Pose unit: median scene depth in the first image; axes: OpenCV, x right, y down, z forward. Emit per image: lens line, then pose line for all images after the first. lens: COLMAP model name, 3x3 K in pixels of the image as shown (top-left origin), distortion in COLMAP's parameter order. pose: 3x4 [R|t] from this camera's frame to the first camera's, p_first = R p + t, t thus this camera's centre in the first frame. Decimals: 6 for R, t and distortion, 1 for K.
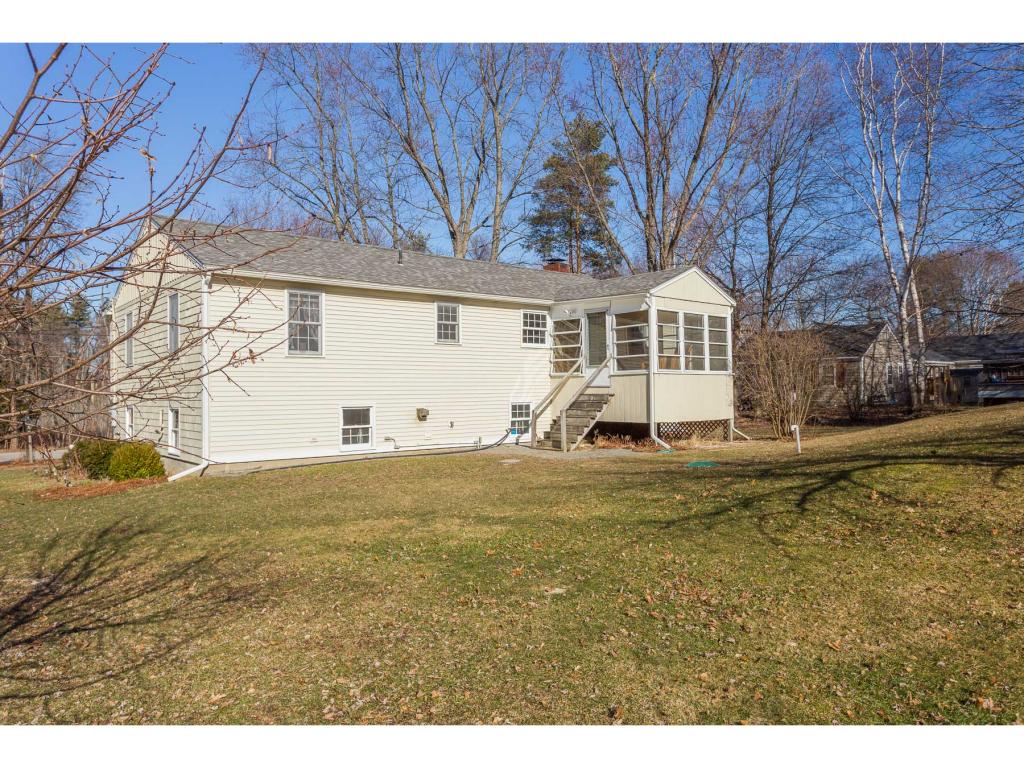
lens RADIAL K [[740.9, 0, 512.0], [0, 740.9, 384.0], [0, 0, 1]] dist [-0.000968, 0.000021]
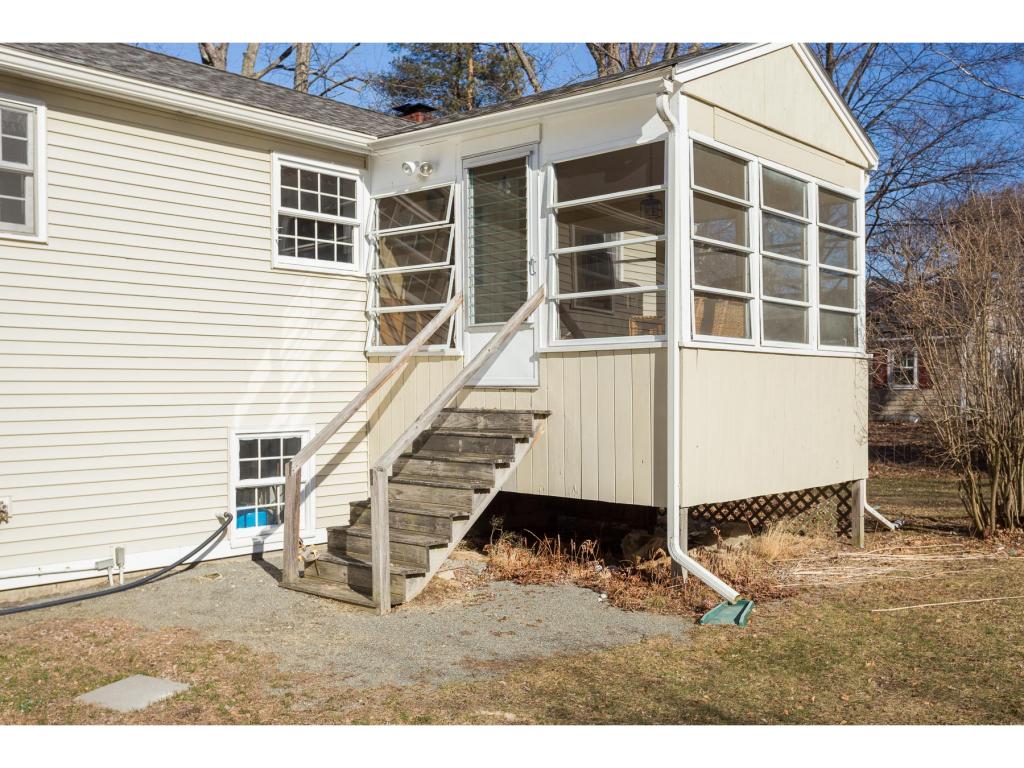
lens RADIAL K [[968.1, 0, 512.0], [0, 968.1, 384.0], [0, 0, 1]] dist [0.000737, 0.000275]
pose [[0.992315, 0.009488, 0.123371, 0.067465], [-0.010338, 0.999927, 0.006254, -0.000618], [-0.123303, -0.007481, 0.992341, 0.565974]]
